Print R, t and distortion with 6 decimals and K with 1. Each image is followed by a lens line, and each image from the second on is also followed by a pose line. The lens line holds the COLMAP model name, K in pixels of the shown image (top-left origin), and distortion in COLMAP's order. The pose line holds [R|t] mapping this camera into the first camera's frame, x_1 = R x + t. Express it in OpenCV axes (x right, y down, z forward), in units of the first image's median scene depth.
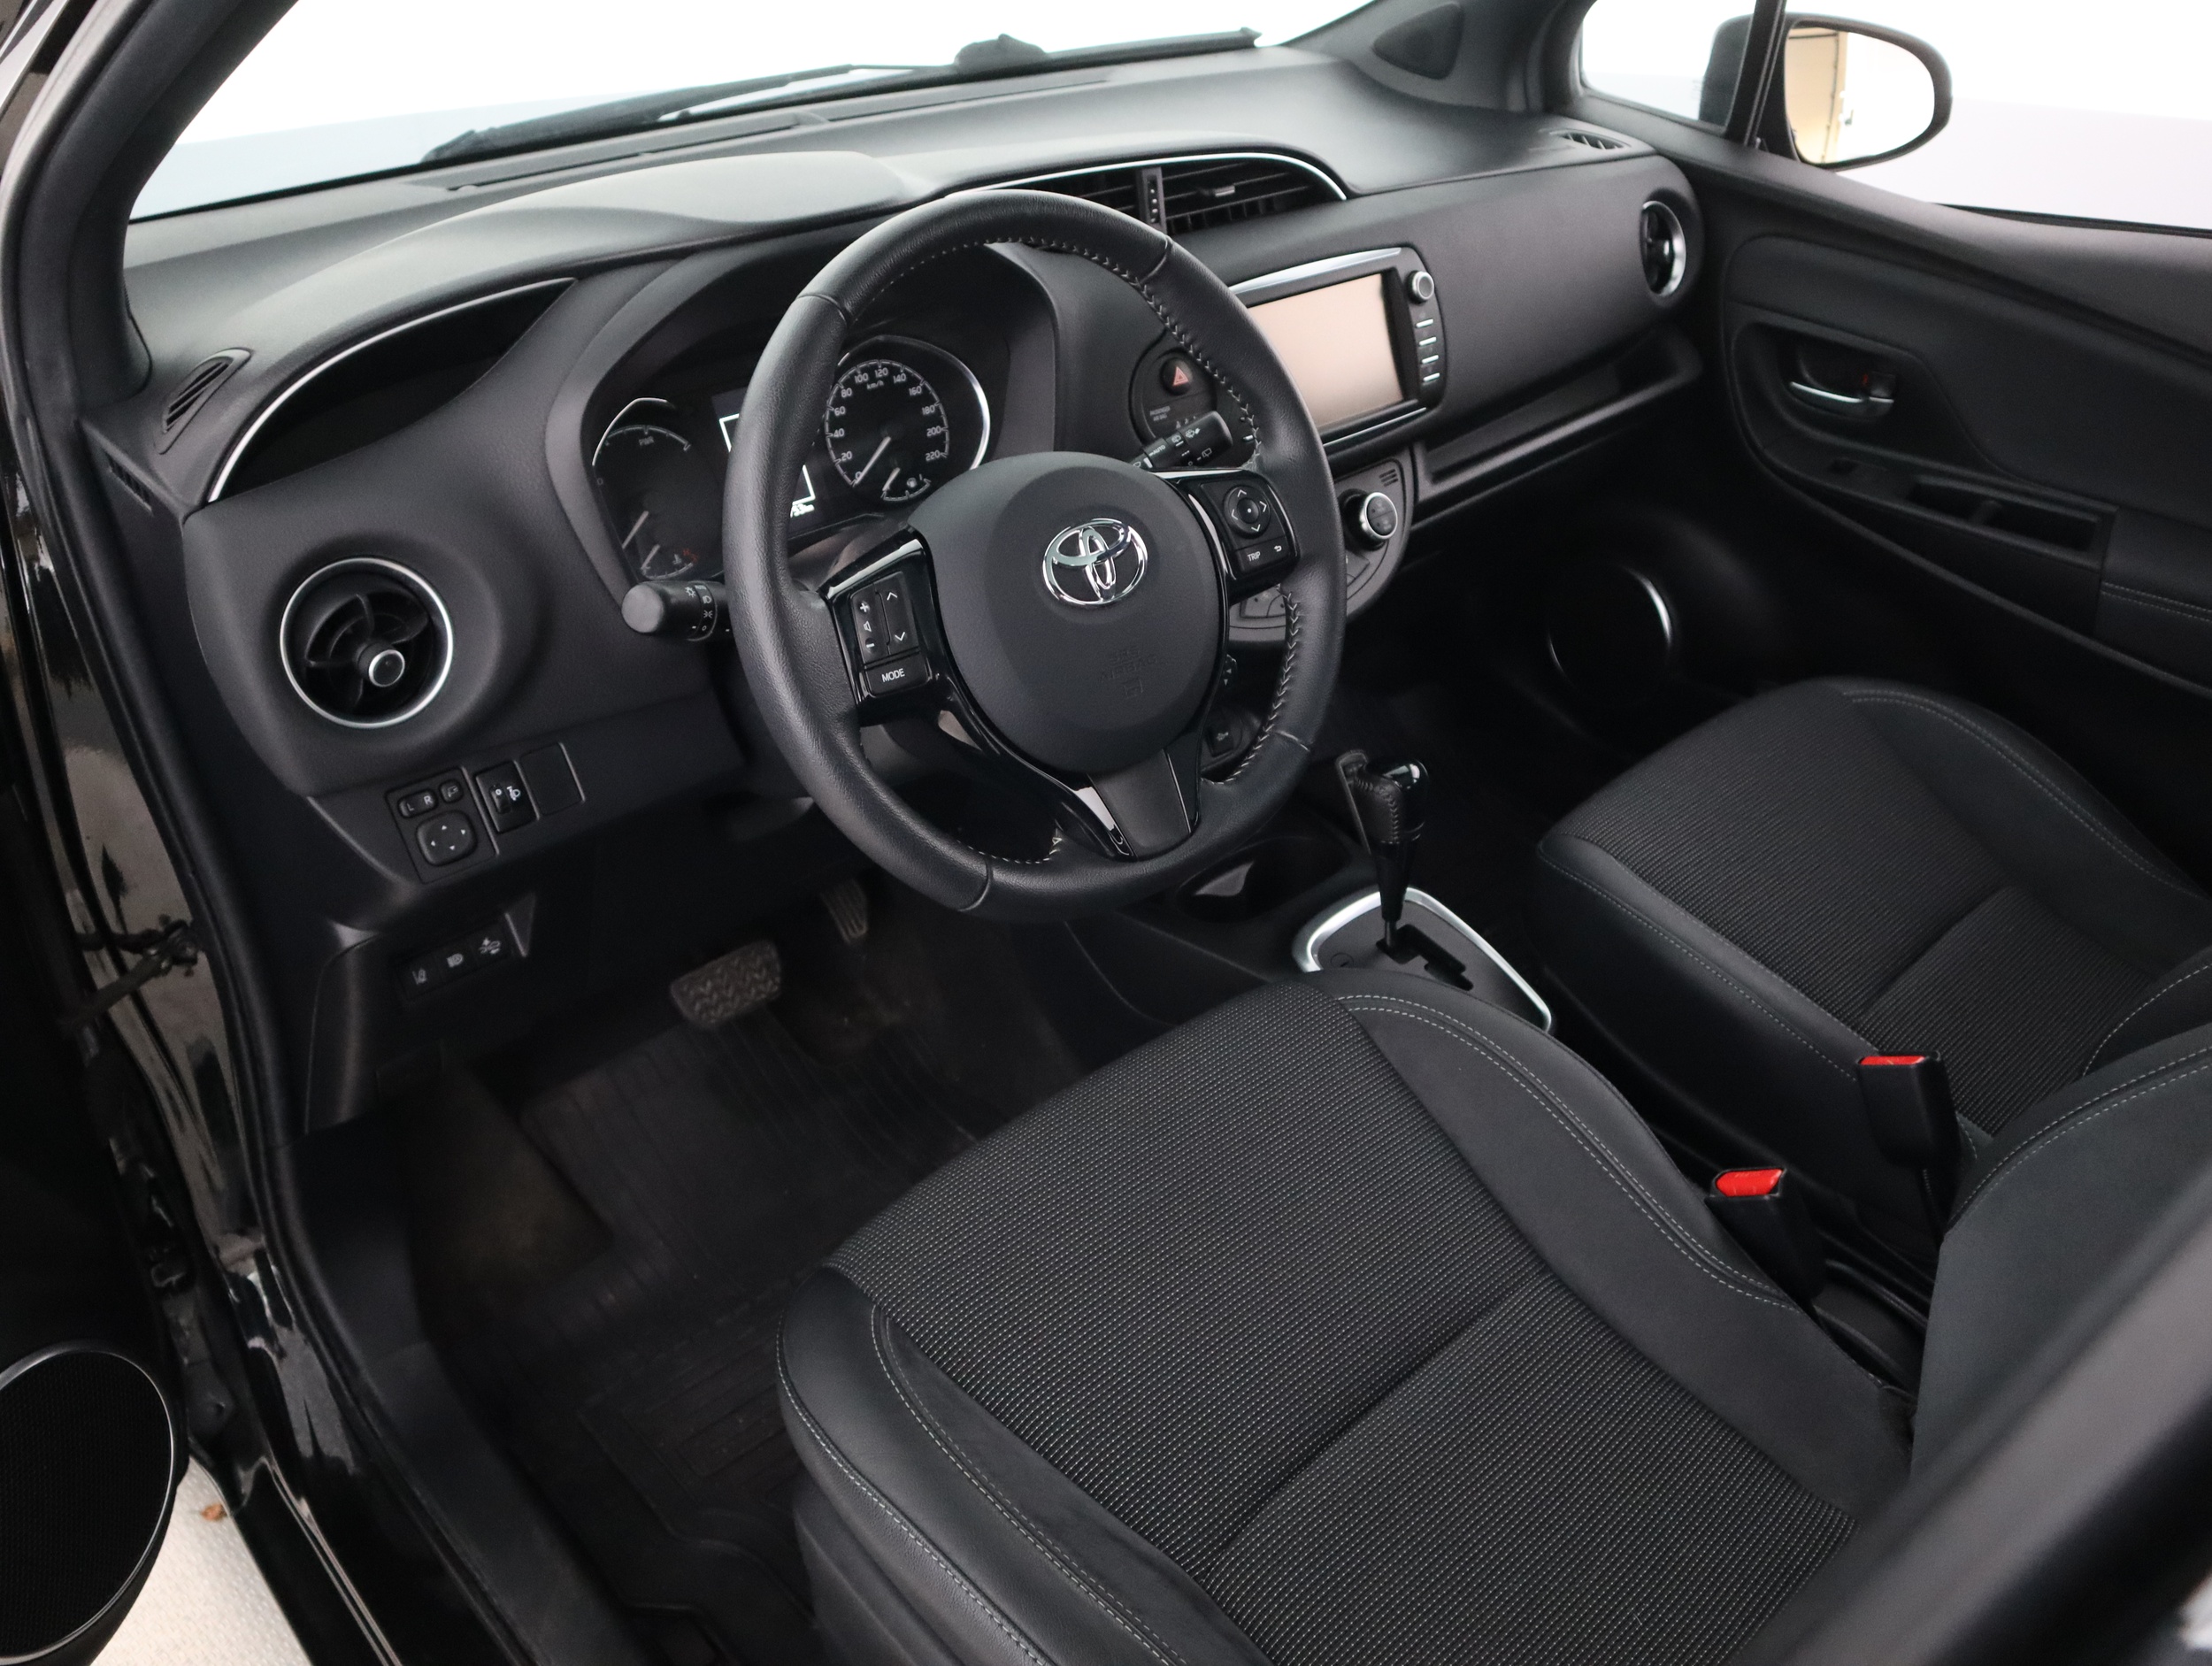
lens RADIAL K [[1905.5, 0, 1106.0], [0, 1905.5, 833.0], [0, 0, 1]] dist [-0.096278, 0.006987]
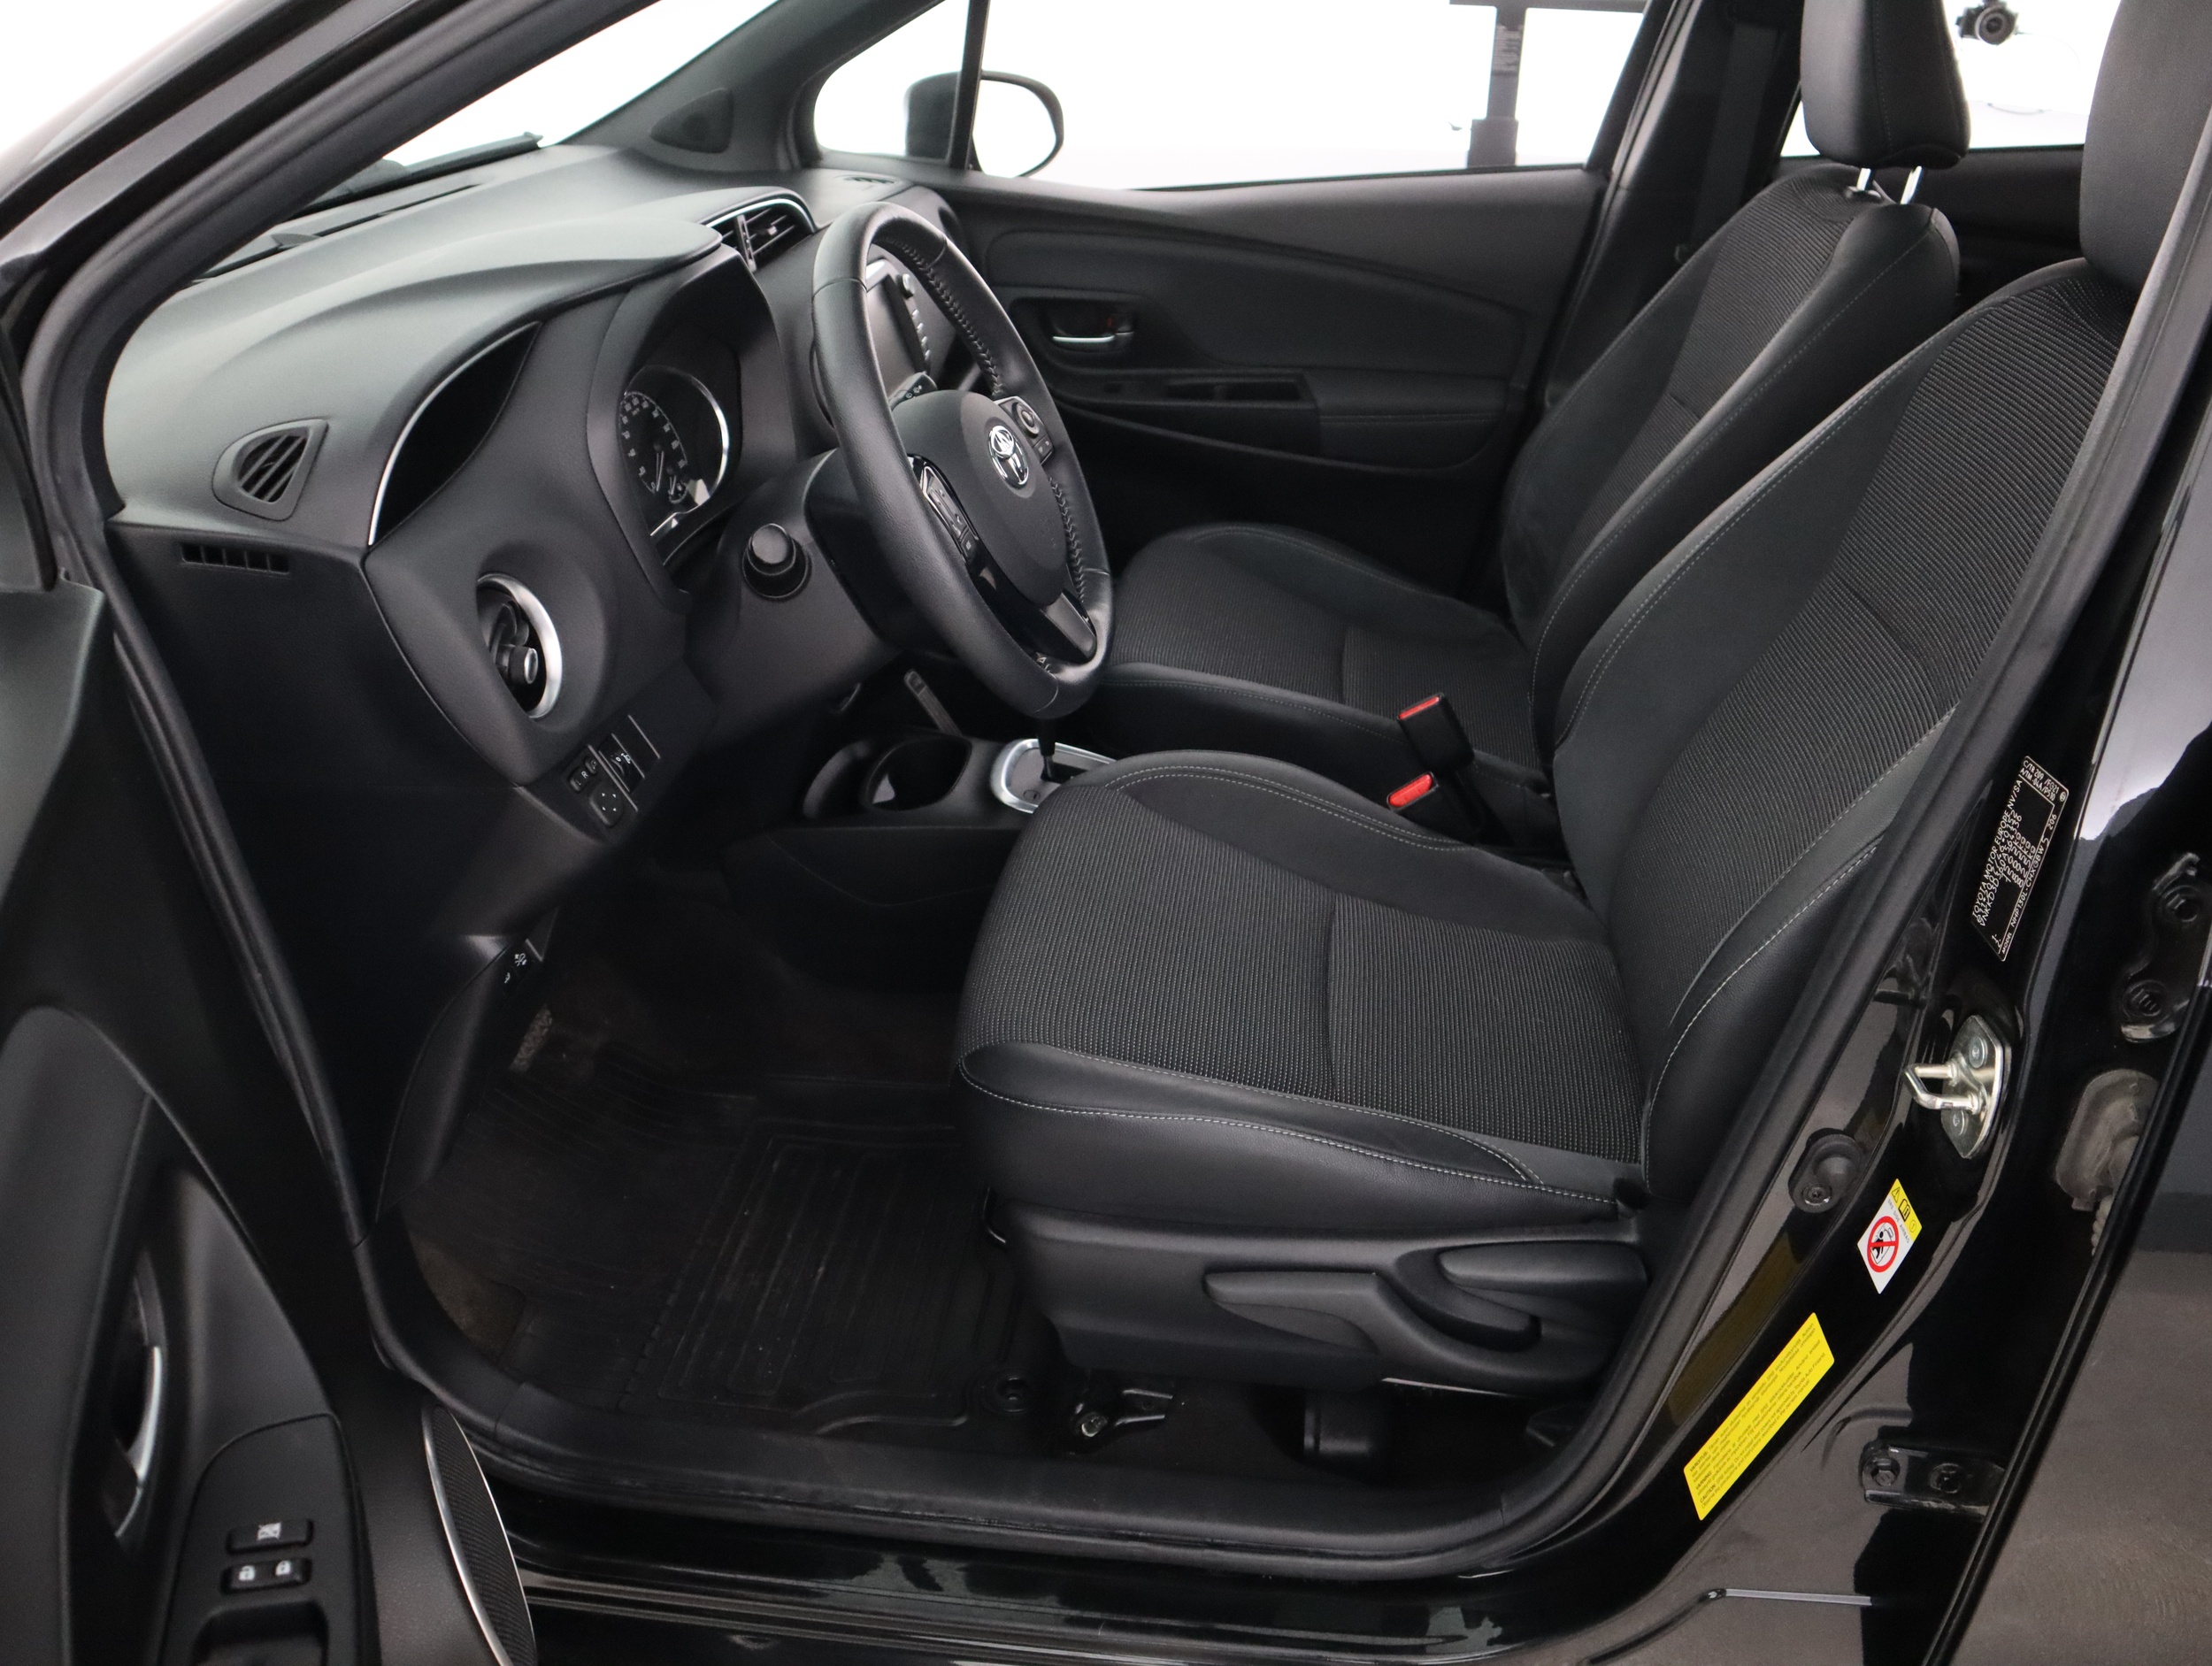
lens RADIAL K [[1878.3, 0, 1106.0], [0, 1878.3, 833.0], [0, 0, 1]] dist [-0.062132, 0.005855]
pose [[0.759599, -0.302241, 0.575899, -0.542856], [0.337411, 0.940115, 0.048348, 0.046220], [-0.556024, 0.157589, 0.816090, -0.066591]]
